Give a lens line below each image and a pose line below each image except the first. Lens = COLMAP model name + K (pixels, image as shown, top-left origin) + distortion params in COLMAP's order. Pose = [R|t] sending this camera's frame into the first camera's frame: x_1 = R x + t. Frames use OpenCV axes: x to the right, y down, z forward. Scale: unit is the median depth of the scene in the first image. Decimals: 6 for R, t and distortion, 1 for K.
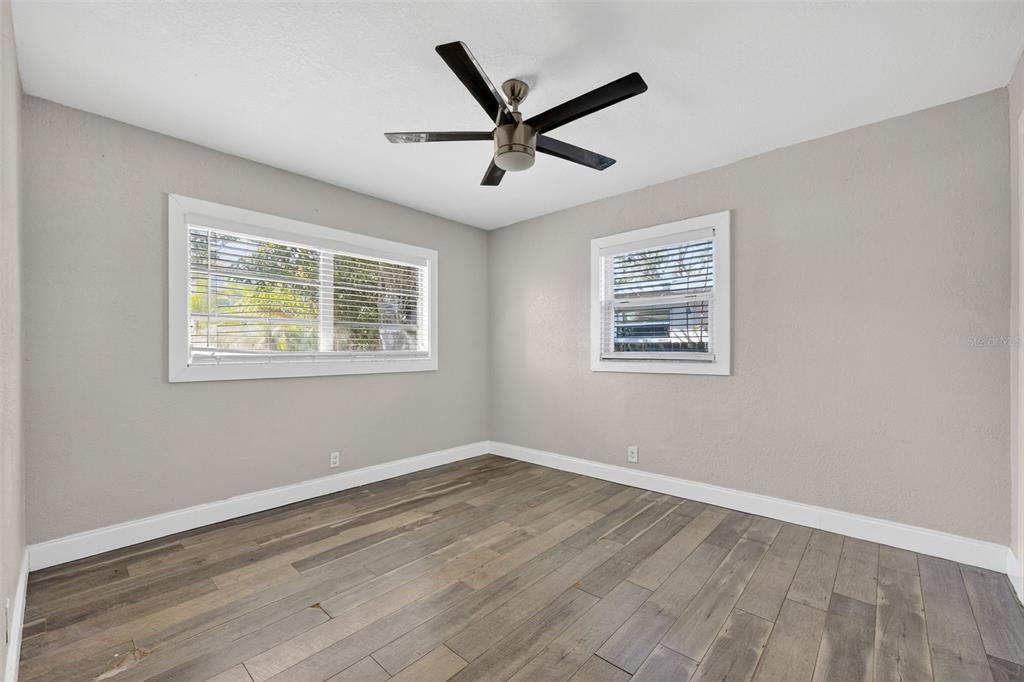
lens RADIAL K [[413.5, 0, 515.9], [0, 413.5, 346.2], [0, 0, 1]] dist [-0.000874, -0.000160]
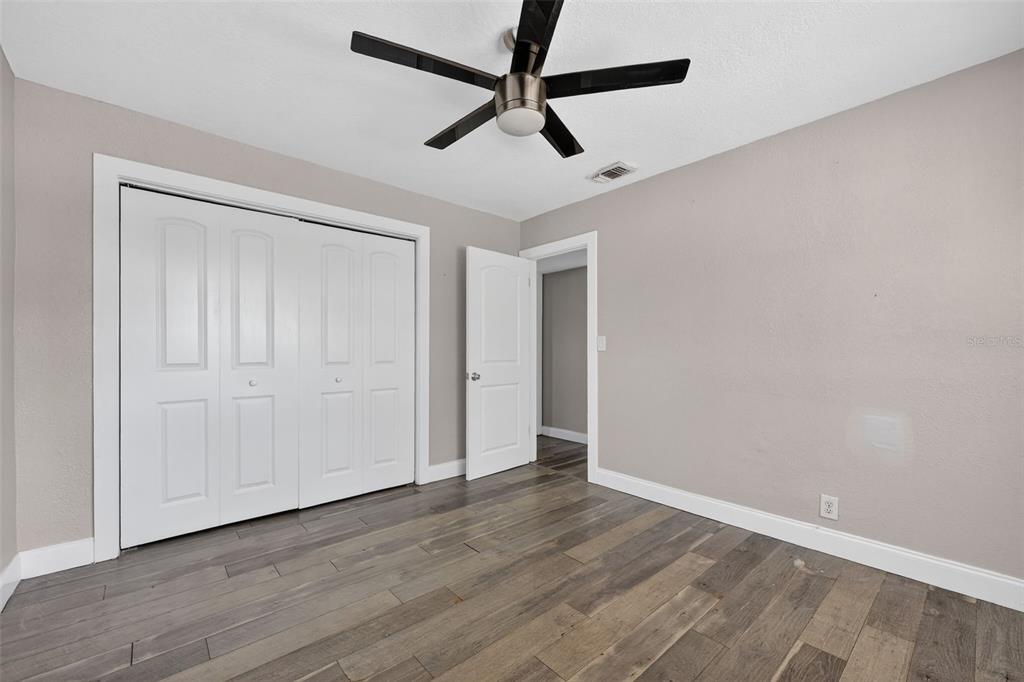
lens RADIAL K [[413.5, 0, 515.9], [0, 413.5, 346.2], [0, 0, 1]] dist [-0.000874, -0.000160]
pose [[-0.992876, 0.002467, 0.119130, -0.099403], [0.000973, 0.999920, -0.012595, 0.014023], [-0.119151, -0.012389, -0.992799, 2.012290]]
